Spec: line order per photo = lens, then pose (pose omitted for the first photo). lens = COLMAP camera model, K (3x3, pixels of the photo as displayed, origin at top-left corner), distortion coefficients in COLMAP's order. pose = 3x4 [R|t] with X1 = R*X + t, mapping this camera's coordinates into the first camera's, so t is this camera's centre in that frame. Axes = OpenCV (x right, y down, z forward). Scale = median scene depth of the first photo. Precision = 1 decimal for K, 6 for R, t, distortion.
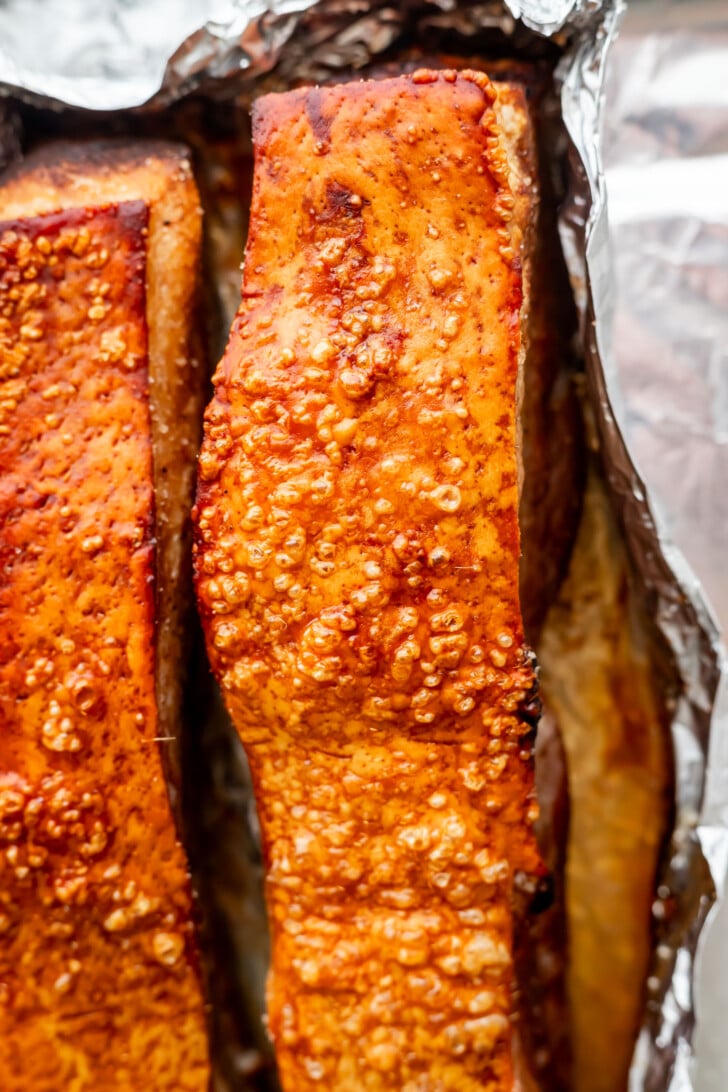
lens RADIAL K [[1817.9, 0, 364.0], [0, 1817.9, 546.0], [0, 0, 1]] dist [0.032634, -0.229285]
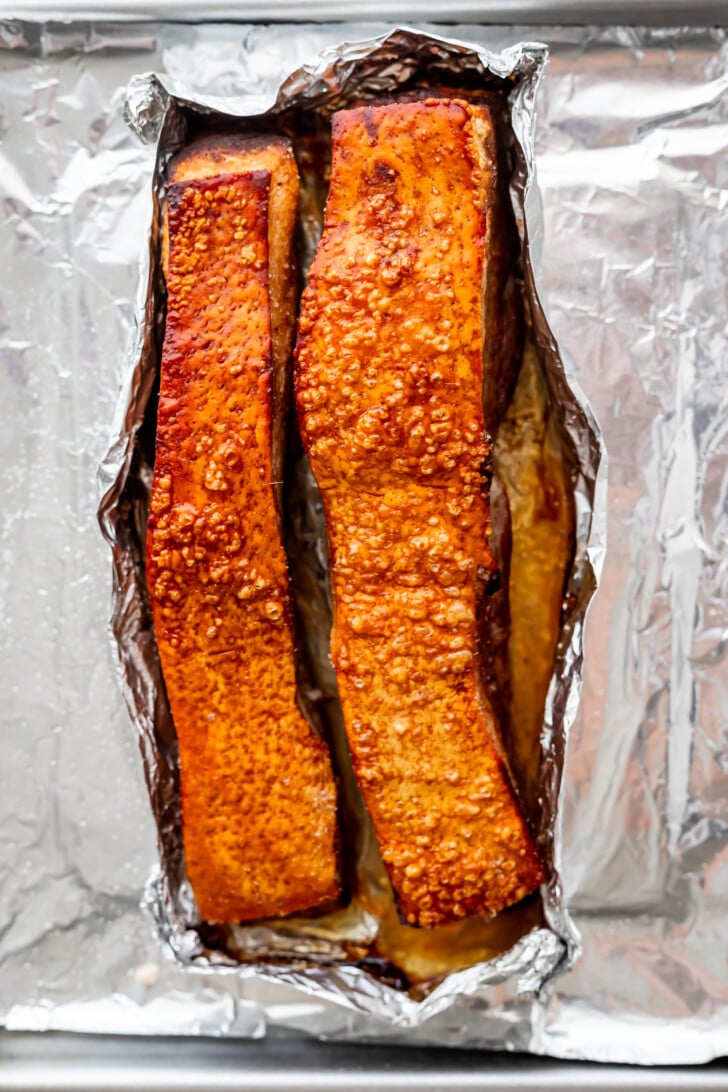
lens RADIAL K [[1817.9, 0, 364.0], [0, 1817.9, 546.0], [0, 0, 1]] dist [0.032634, -0.229285]
pose [[0.999867, 0.012256, 0.010714, -0.043668], [-0.012478, 0.999703, 0.020937, 0.127458], [-0.010454, -0.021068, 0.999723, -0.726670]]
